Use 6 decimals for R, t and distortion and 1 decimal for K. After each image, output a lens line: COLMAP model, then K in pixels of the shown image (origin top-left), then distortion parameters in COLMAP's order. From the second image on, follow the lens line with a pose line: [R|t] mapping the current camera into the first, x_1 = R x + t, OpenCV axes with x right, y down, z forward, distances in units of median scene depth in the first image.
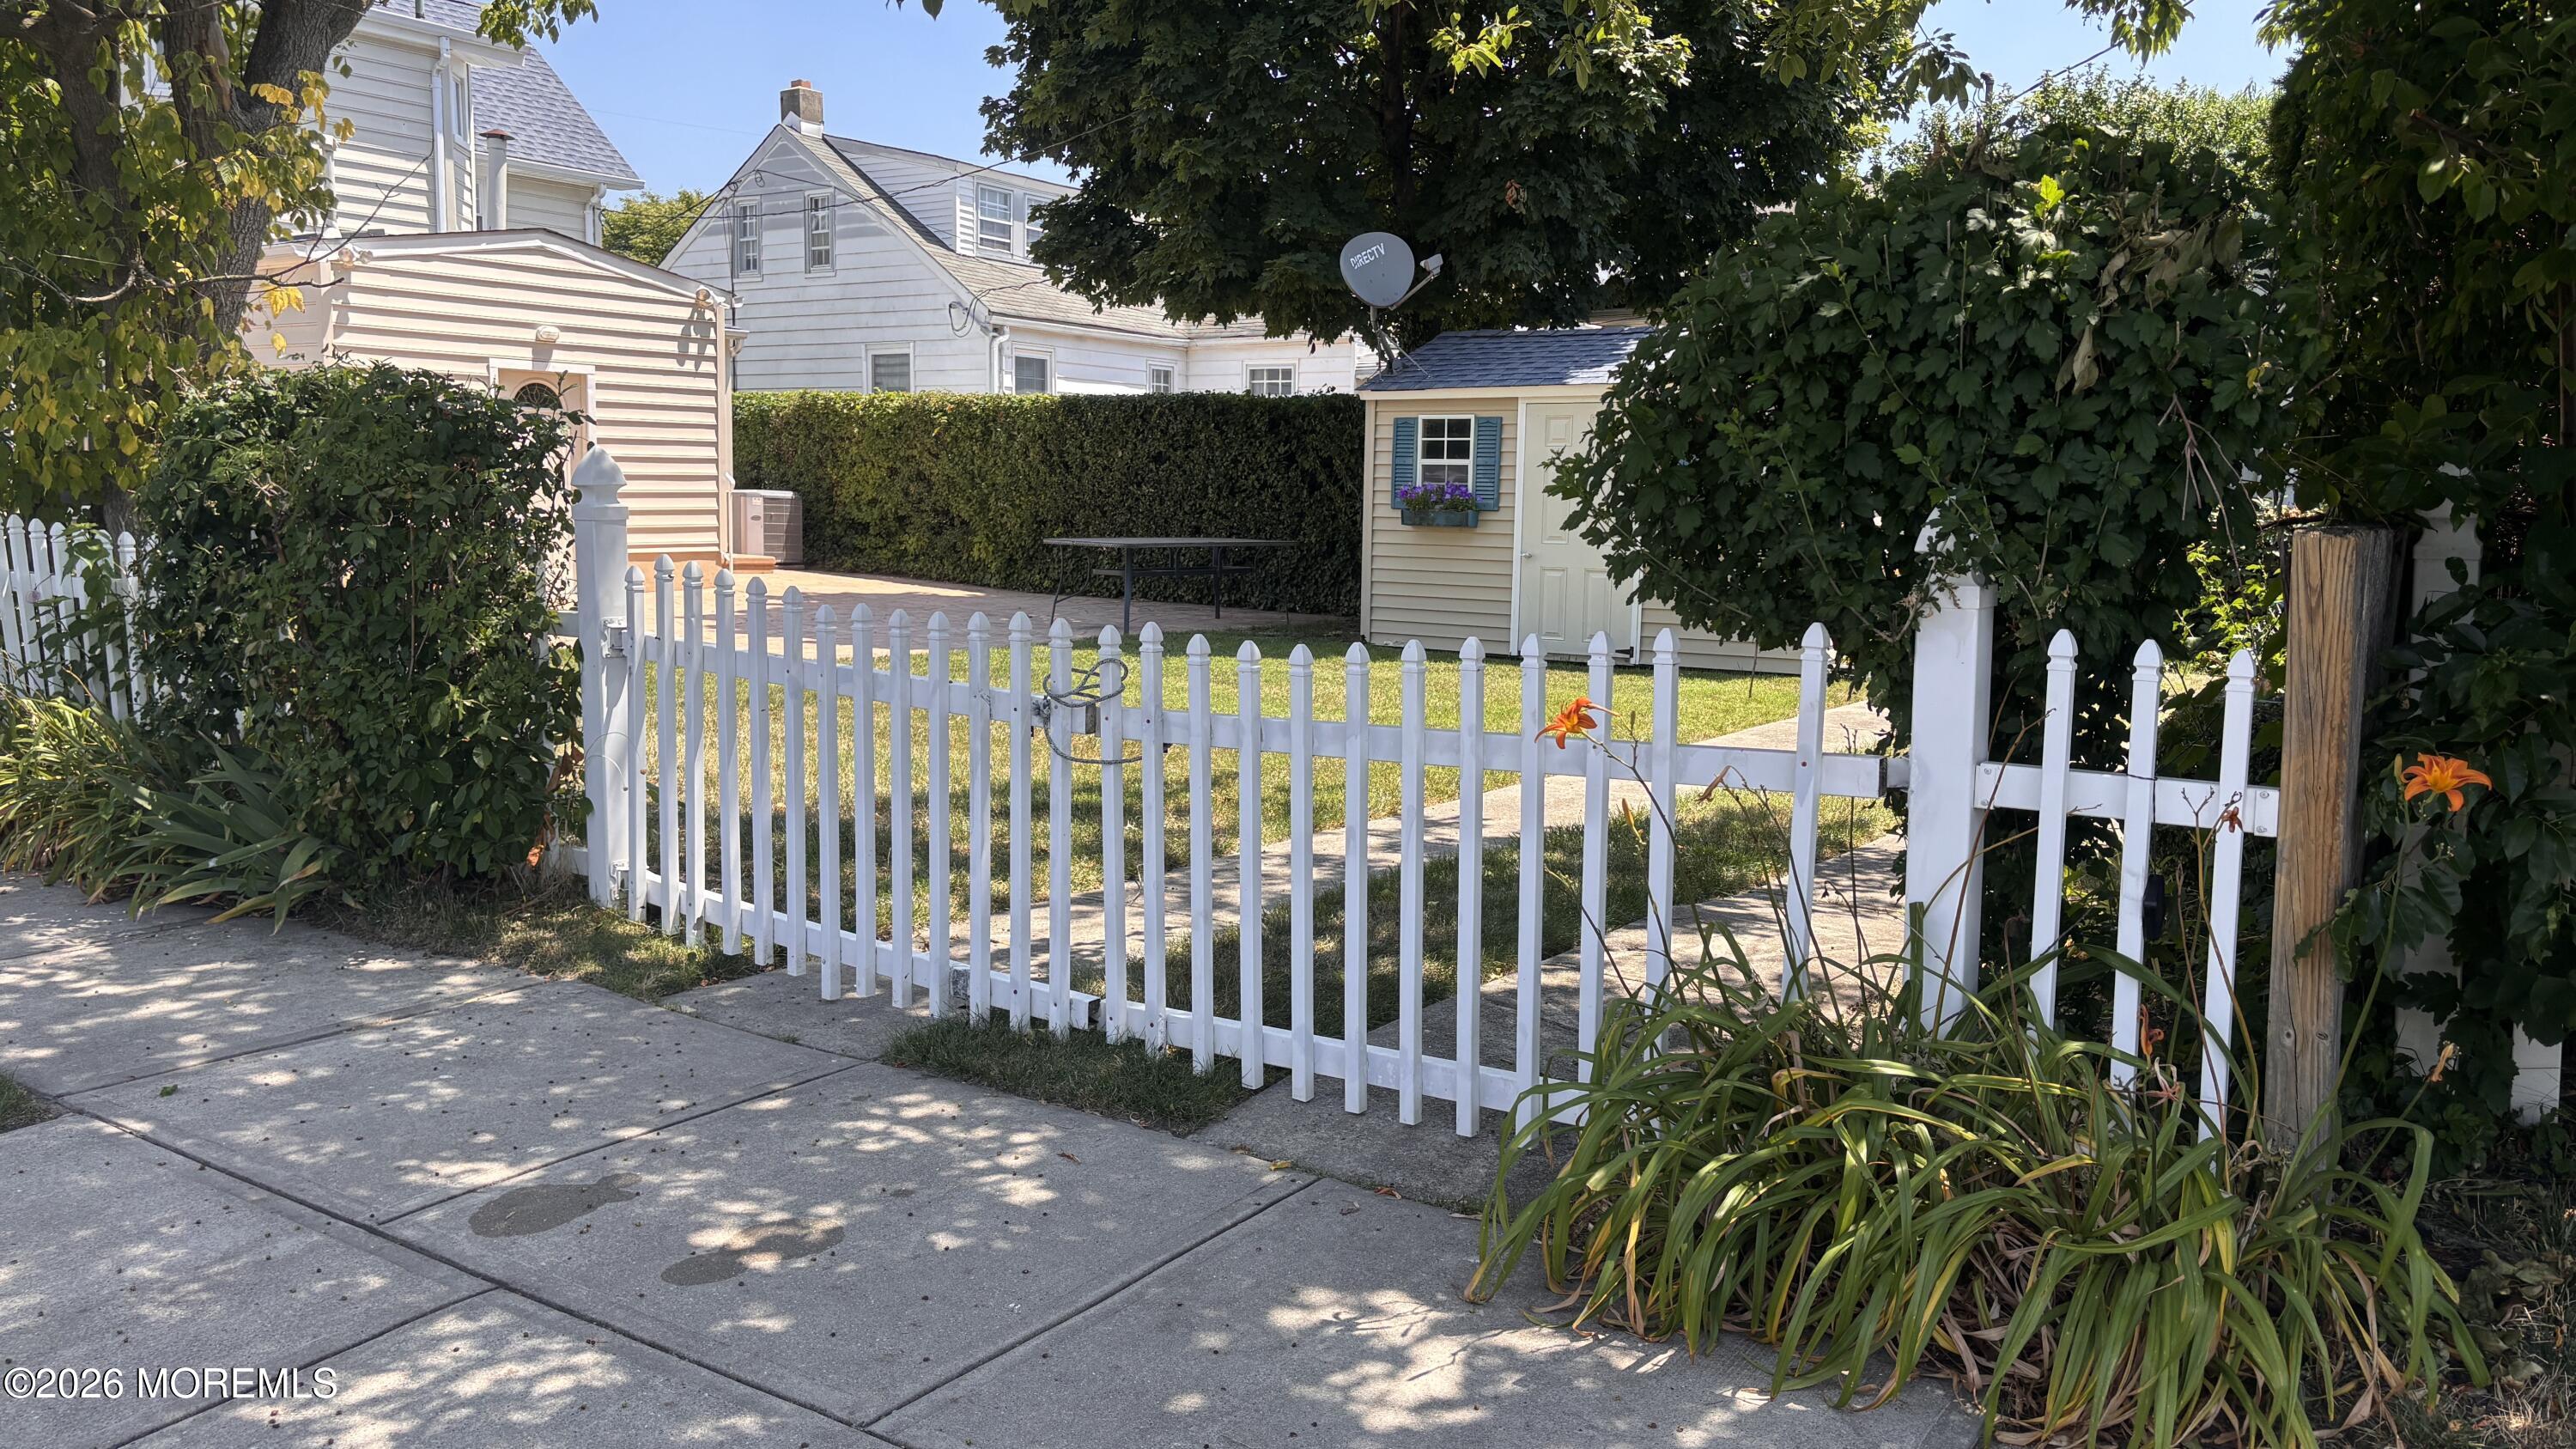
lens RADIAL K [[1920.8, 0, 1295.0], [0, 1920.8, 676.6], [0, 0, 1]] dist [0.048041, -0.088790]
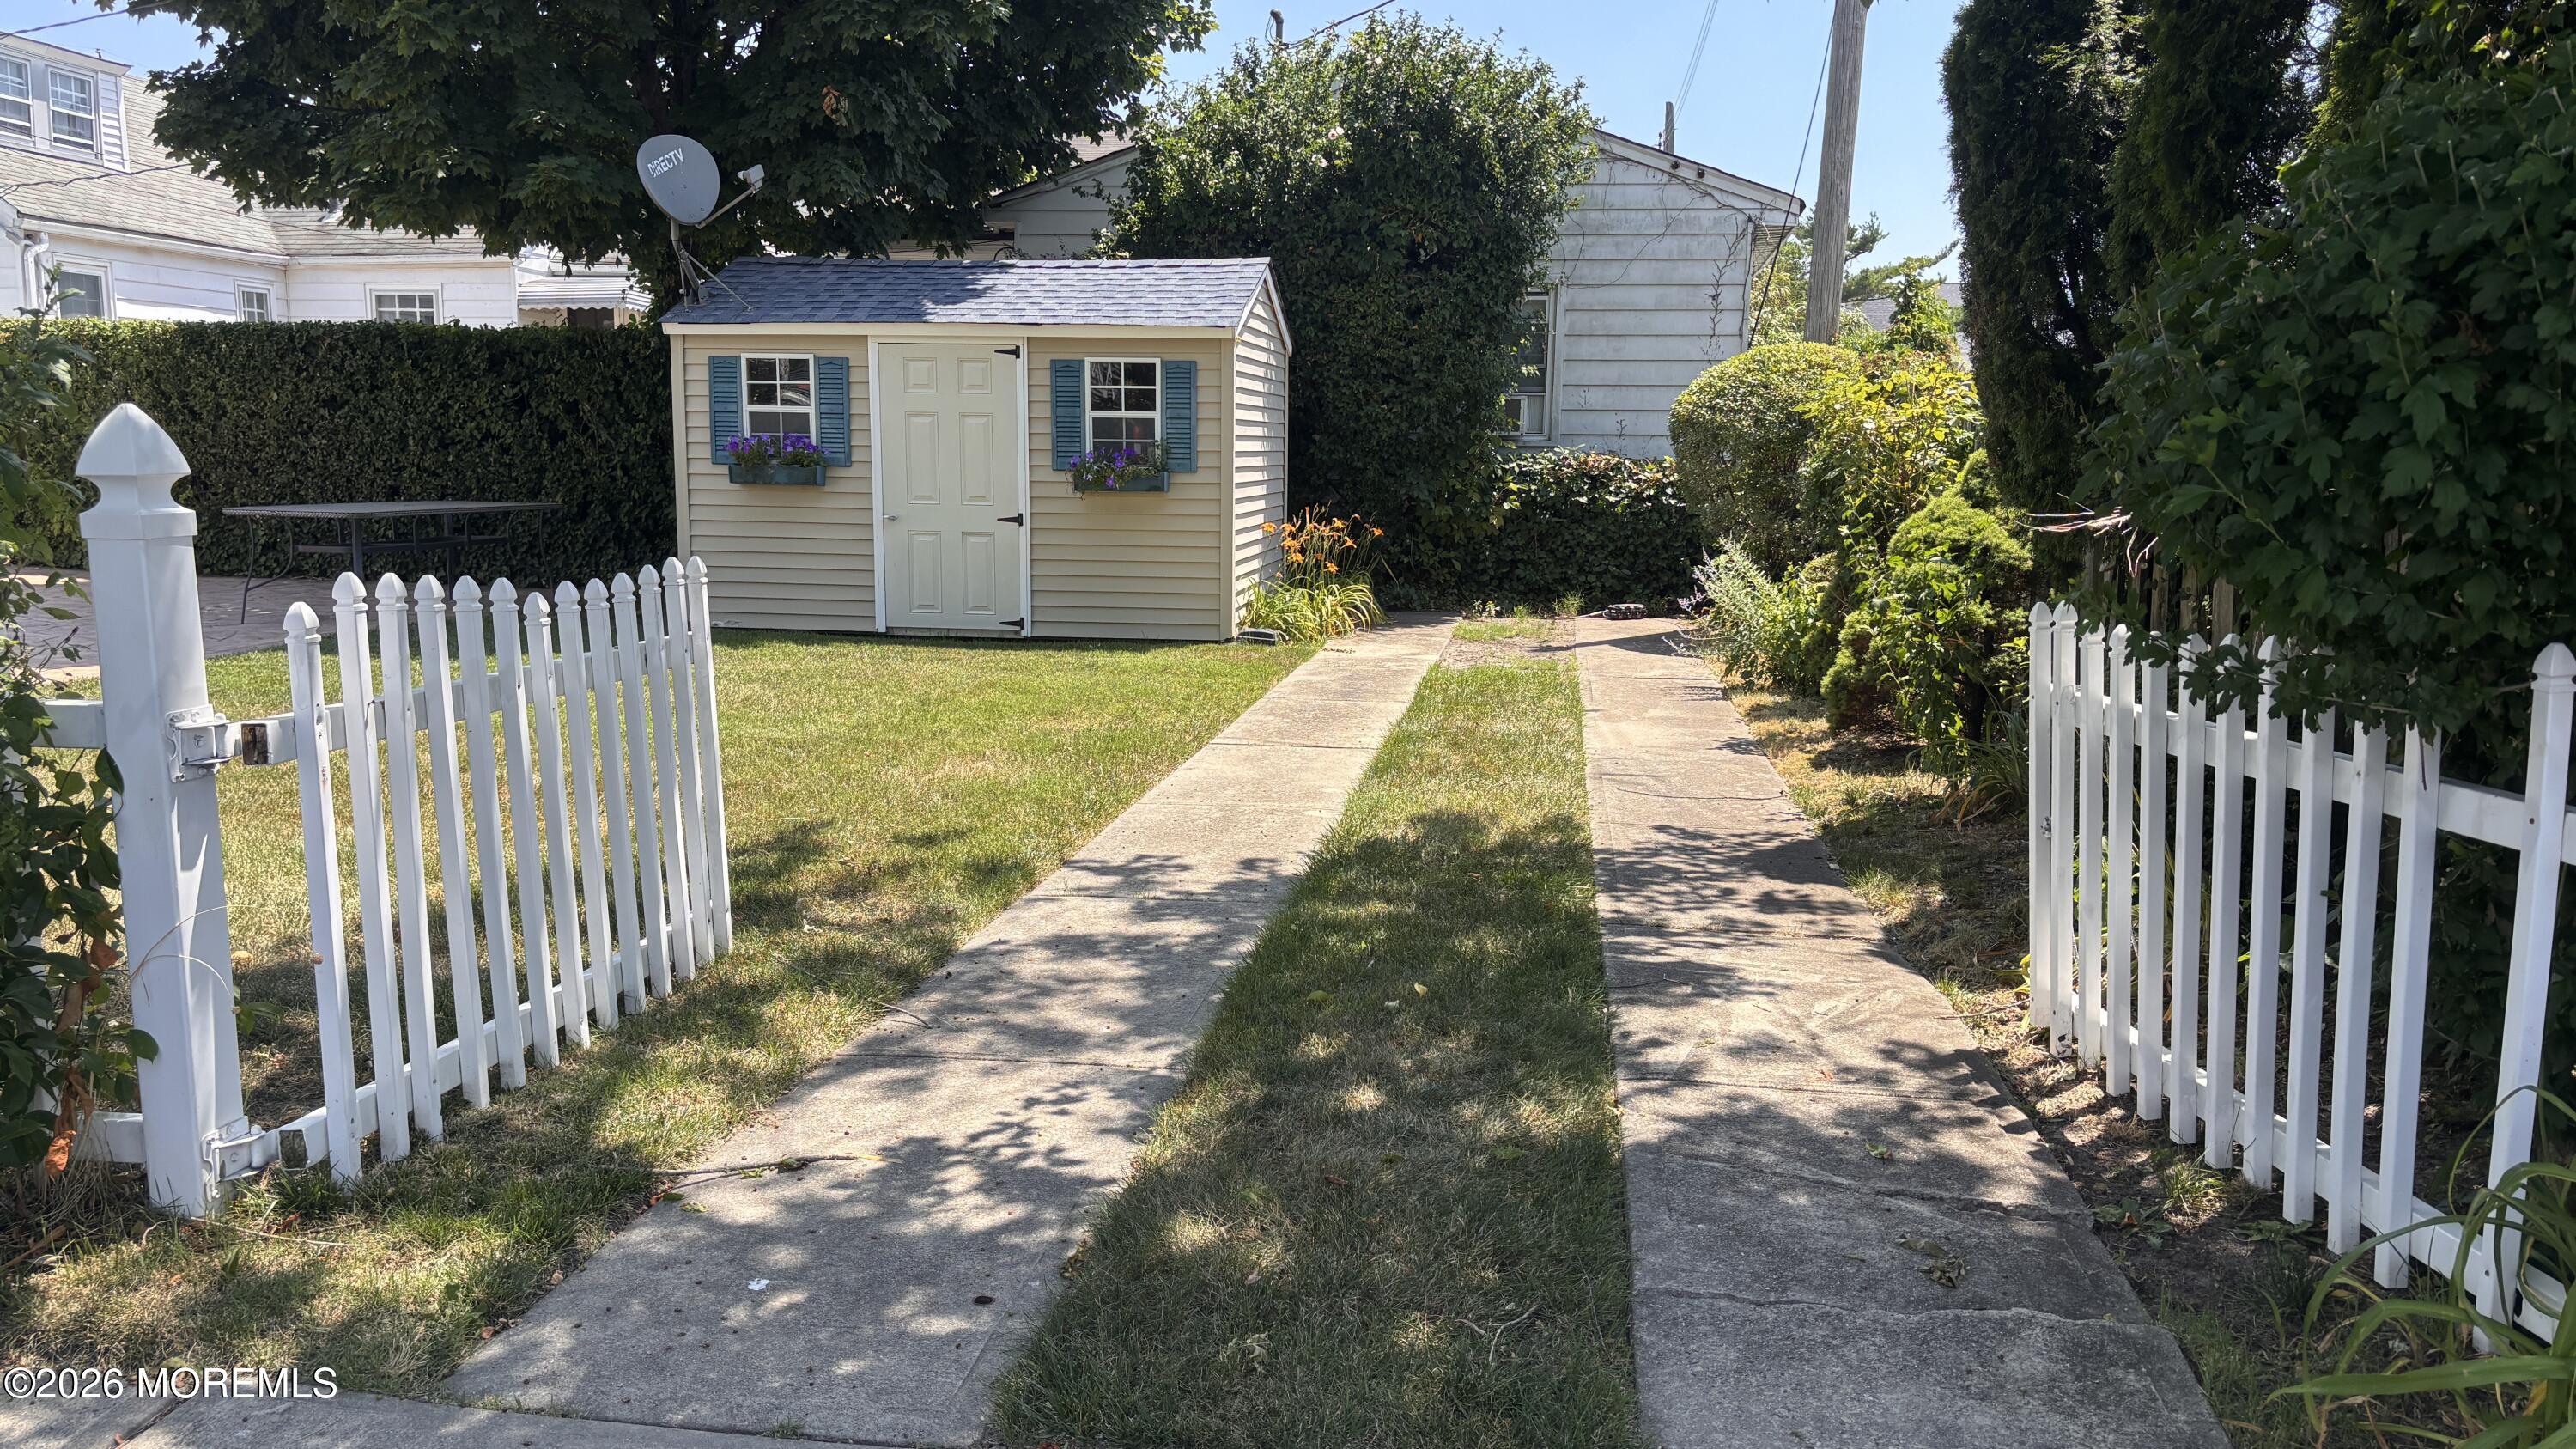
lens RADIAL K [[1920.8, 0, 1295.0], [0, 1920.8, 676.6], [0, 0, 1]] dist [0.048041, -0.088790]
pose [[0.888891, -0.063589, 0.453683, -0.098683], [0.050193, 0.997876, 0.041523, -0.014254], [-0.455360, -0.014138, 0.890195, 0.109615]]
